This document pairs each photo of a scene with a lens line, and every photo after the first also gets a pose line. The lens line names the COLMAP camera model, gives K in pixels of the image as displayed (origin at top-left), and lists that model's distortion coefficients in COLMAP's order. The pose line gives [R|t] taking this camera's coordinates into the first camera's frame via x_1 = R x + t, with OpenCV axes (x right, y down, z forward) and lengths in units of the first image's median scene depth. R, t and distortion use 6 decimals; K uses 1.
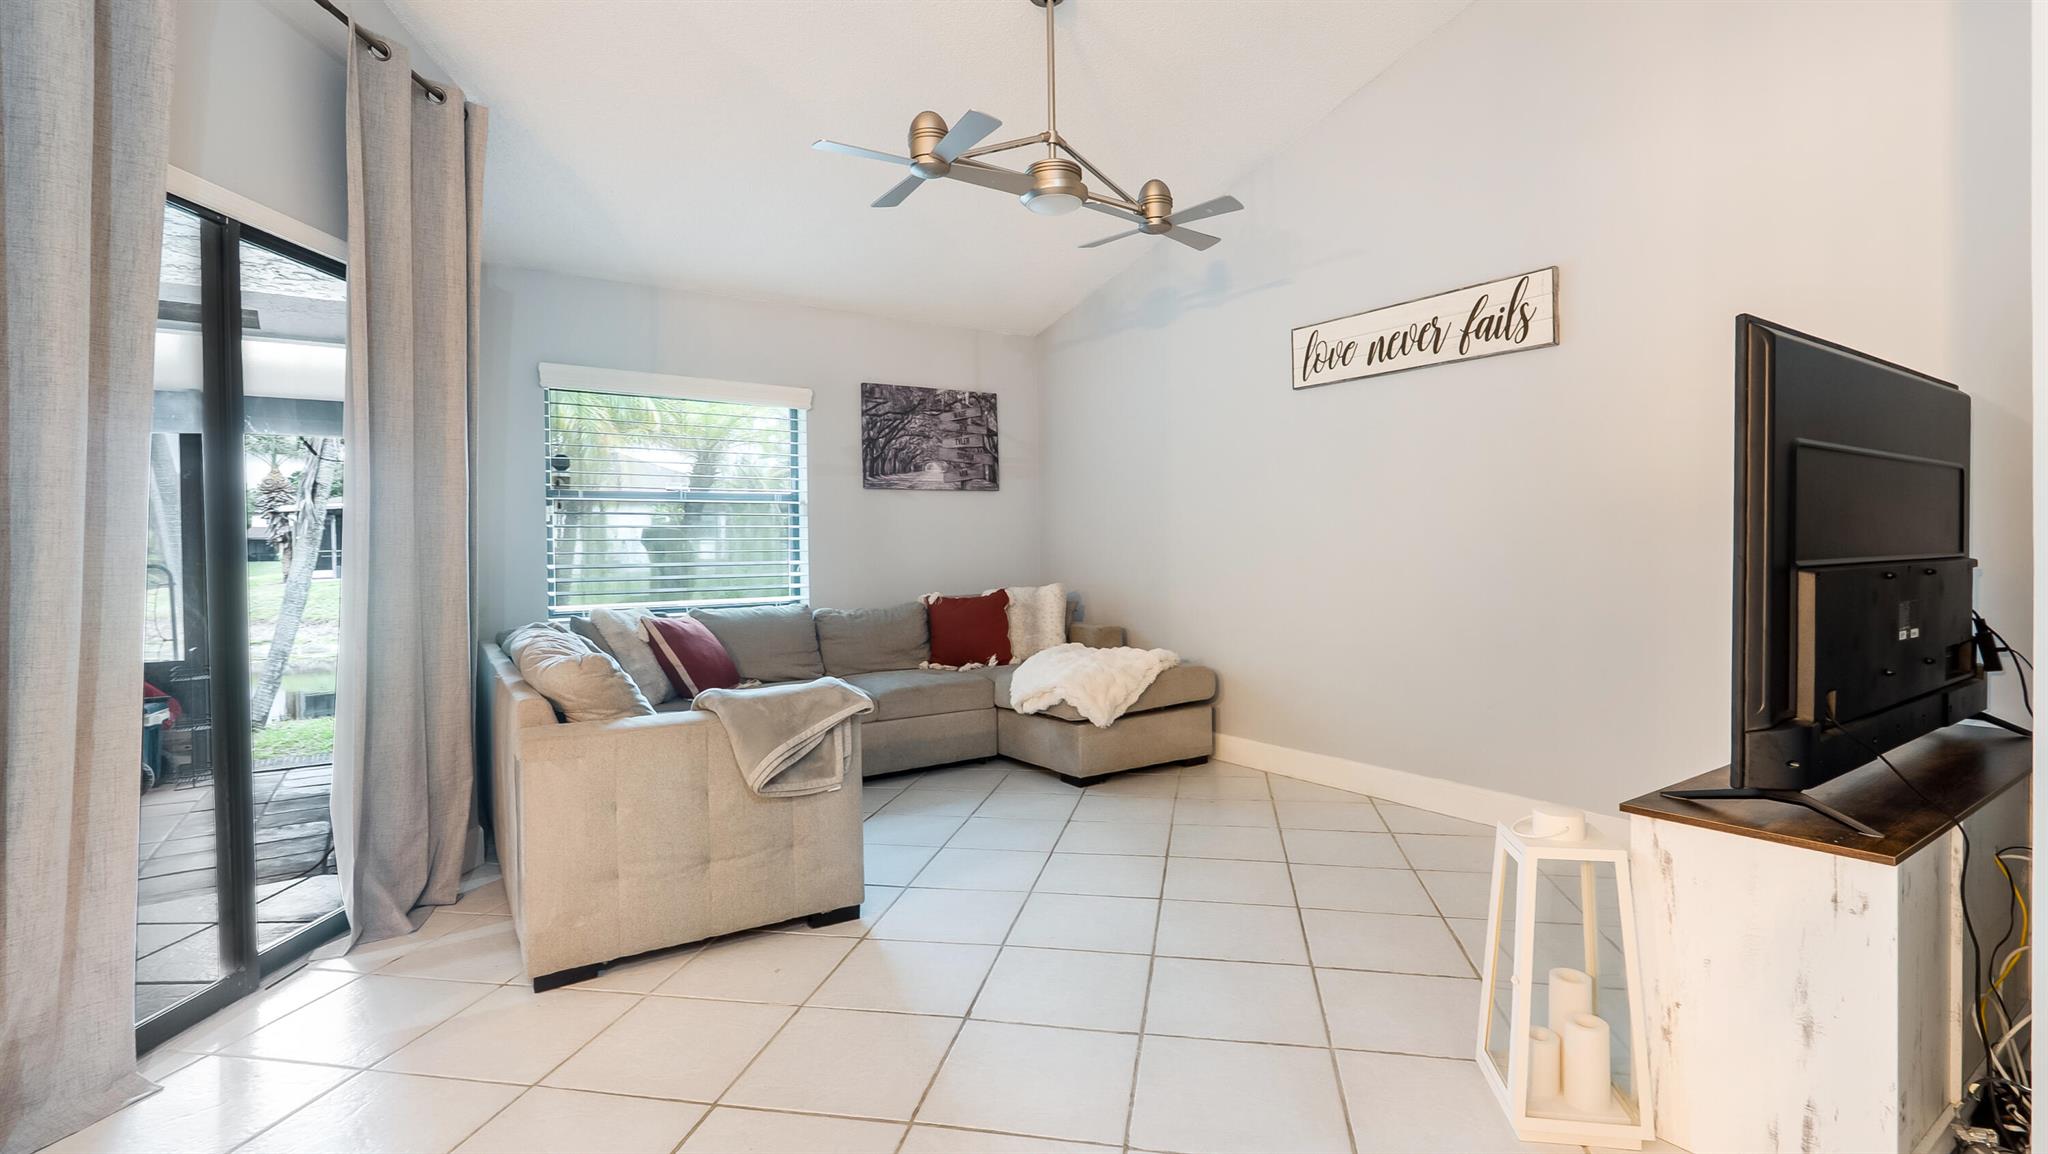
lens RADIAL K [[942.9, 0, 1044.7], [0, 942.9, 559.4], [0, 0, 1]] dist [-0.005136, -0.000980]
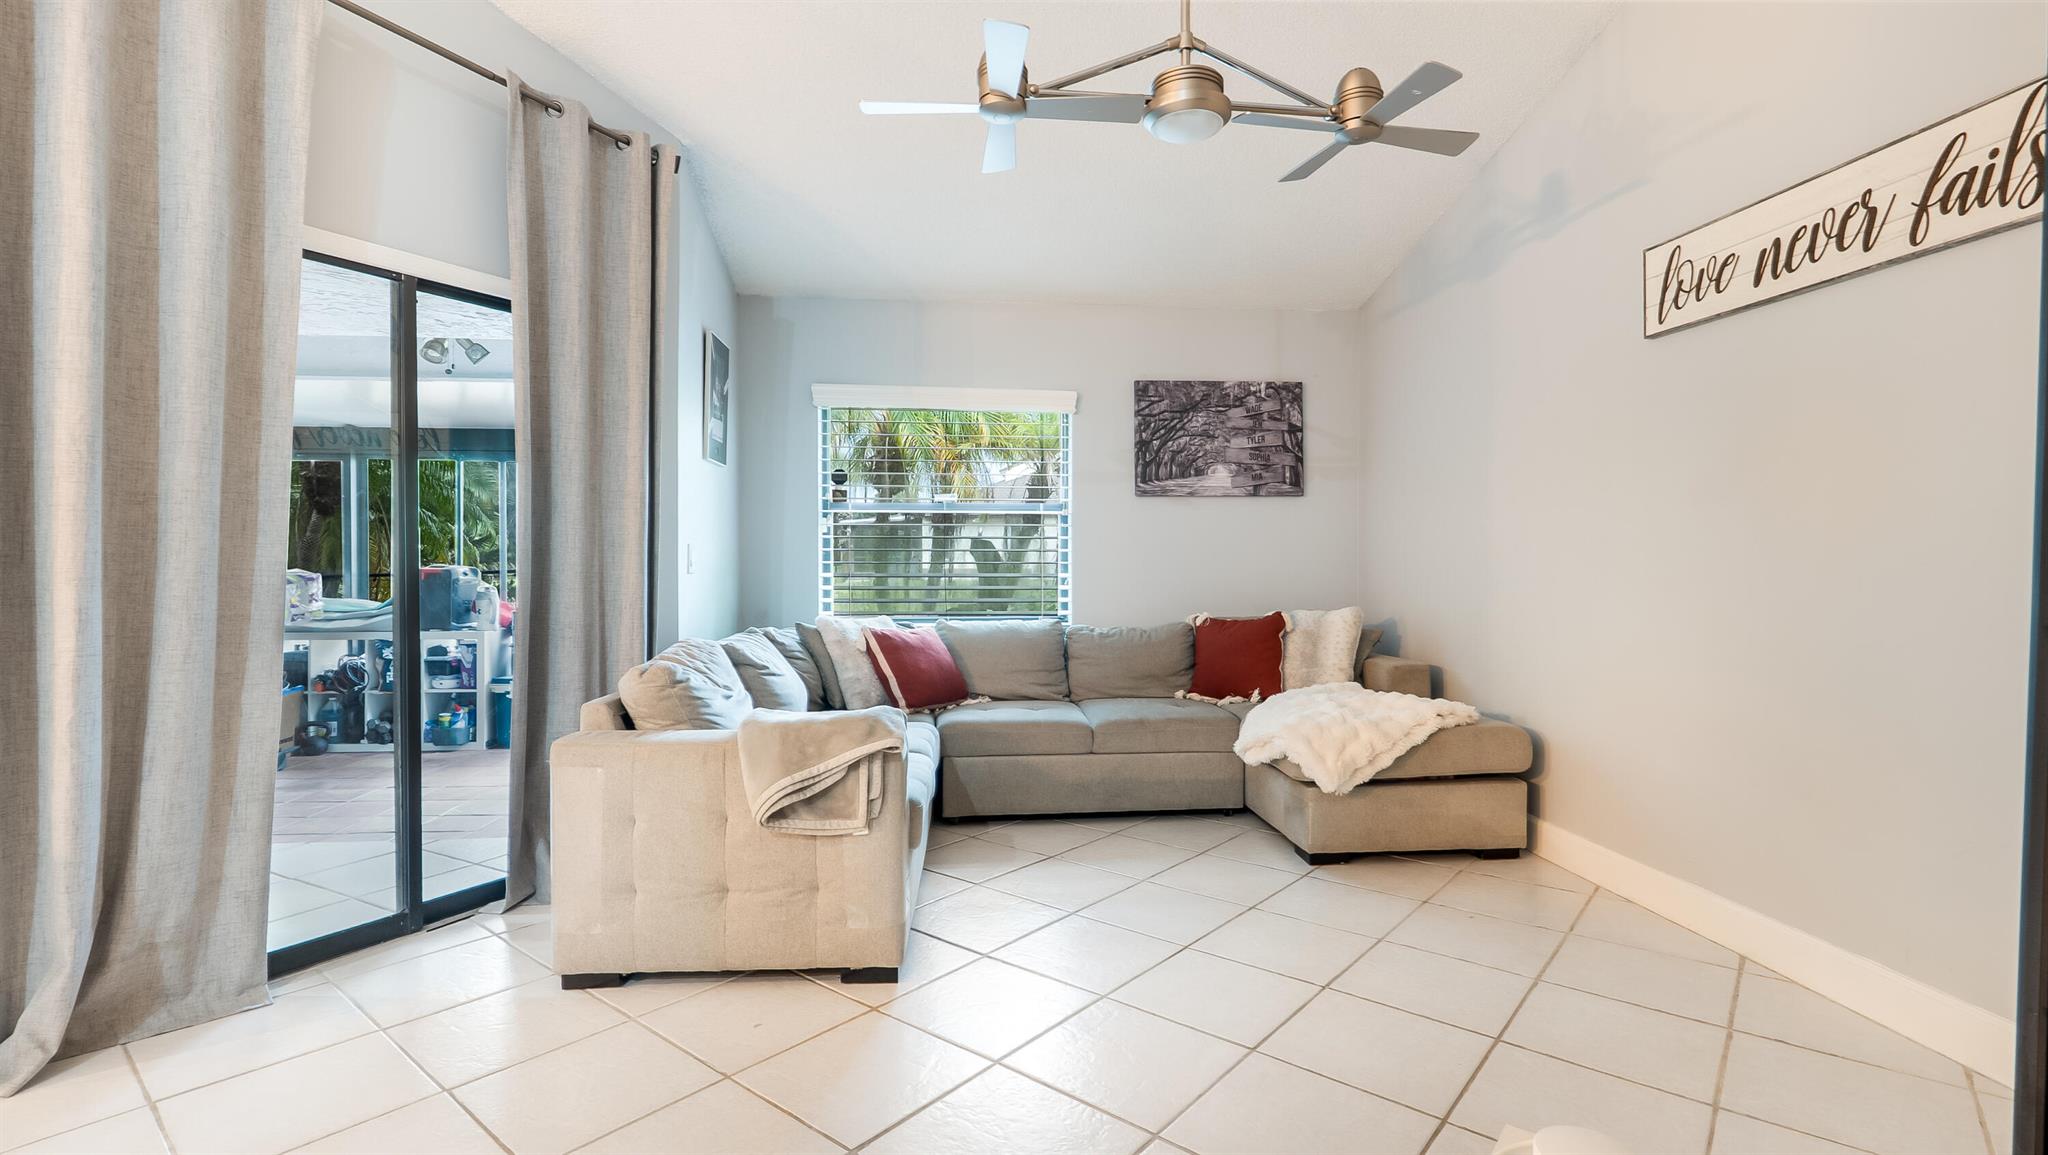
lens RADIAL K [[942.9, 0, 1021.4], [0, 942.9, 578.1], [0, 0, 1]] dist [-0.005136, -0.000980]
pose [[0.872234, 0.022723, -0.488560, 0.242045], [-0.018751, 0.999739, 0.013022, -0.007878], [0.488728, -0.002197, 0.872433, 0.214901]]
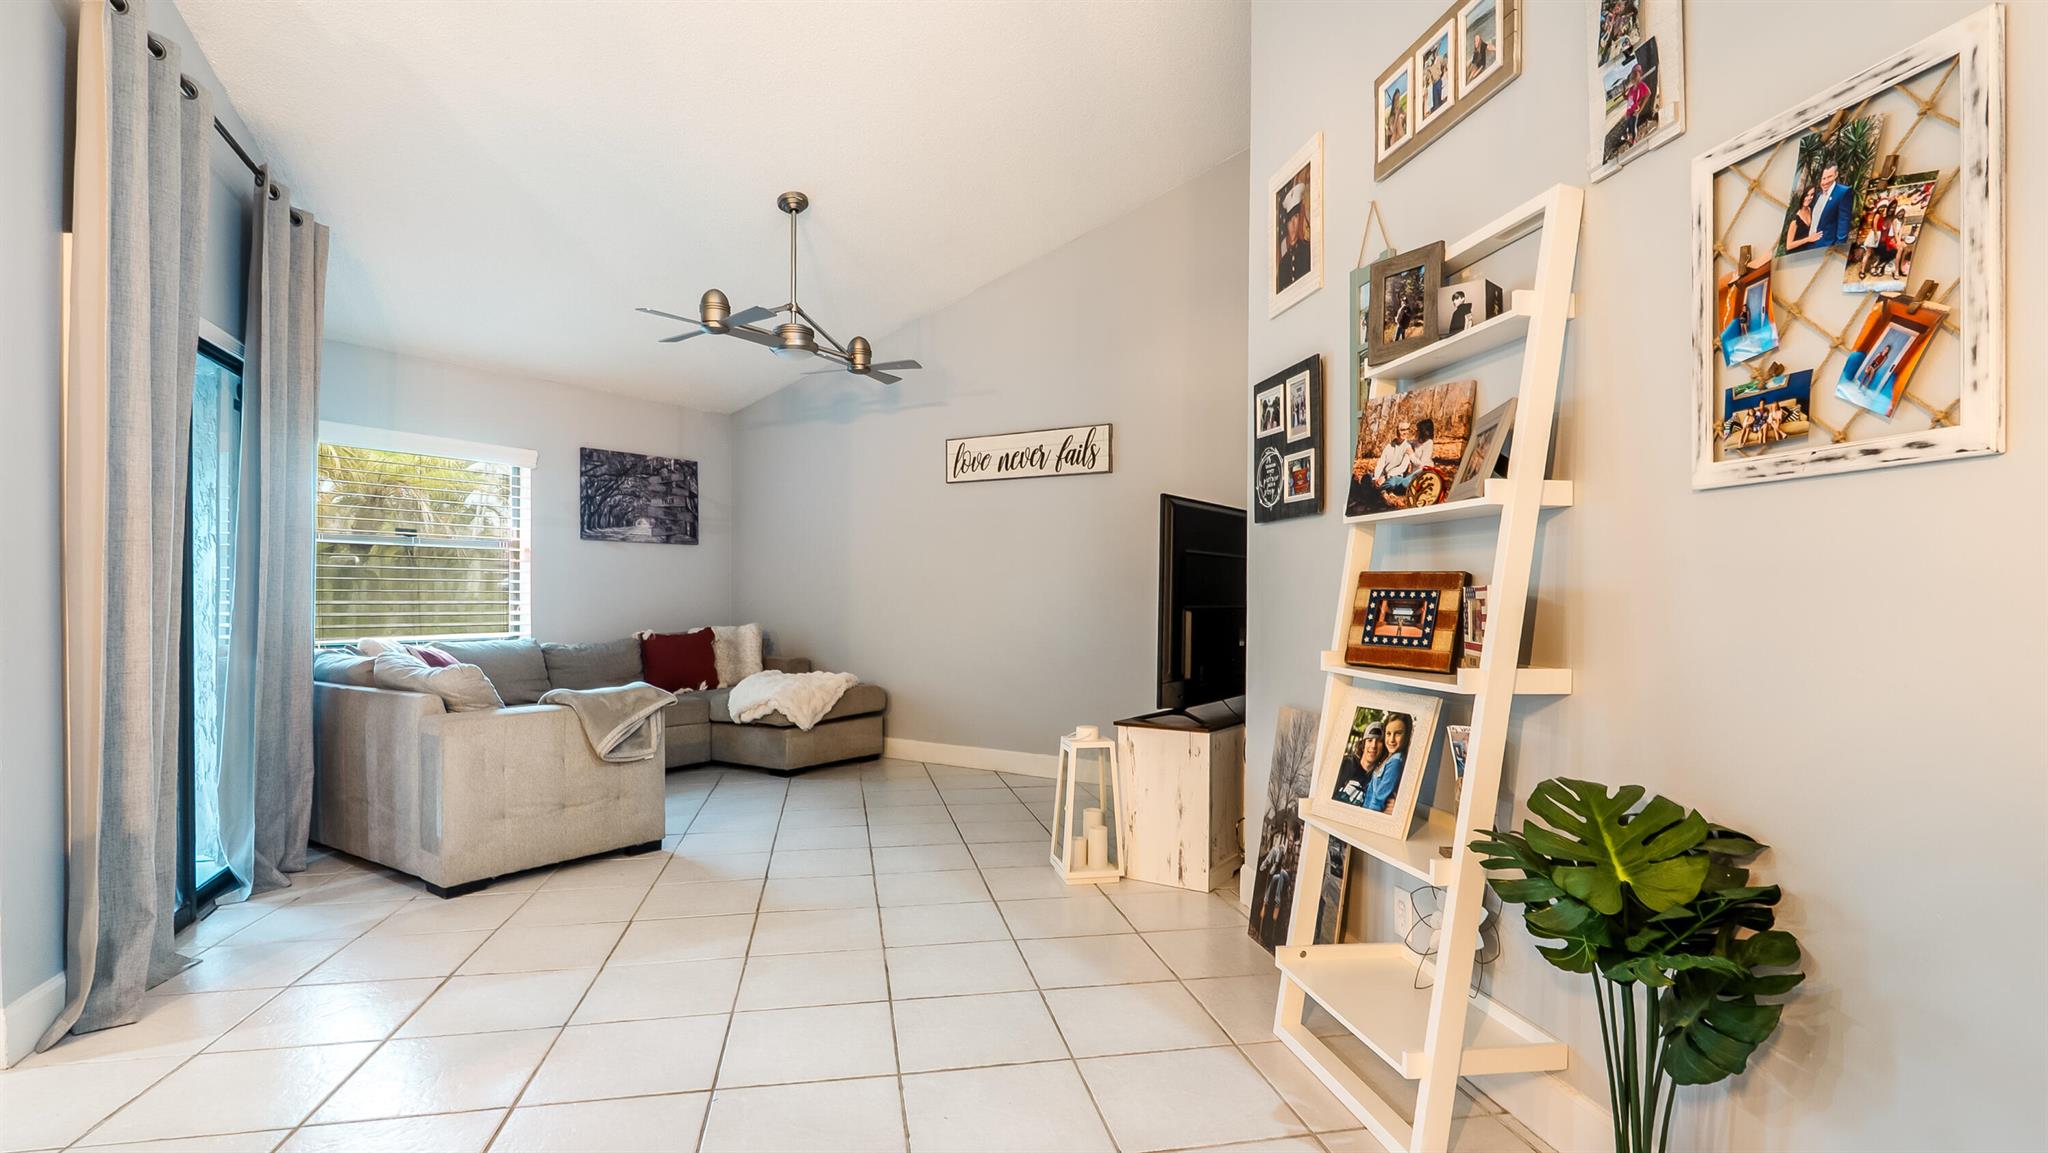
lens RADIAL K [[952.0, 0, 1019.4], [0, 952.0, 605.2], [0, 0, 1]] dist [-0.004324, 0.000767]
pose [[0.935361, 0.014104, 0.353413, -0.151288], [-0.012667, 0.999899, -0.006378, 0.008403], [-0.353468, 0.001489, 0.935446, -0.408650]]
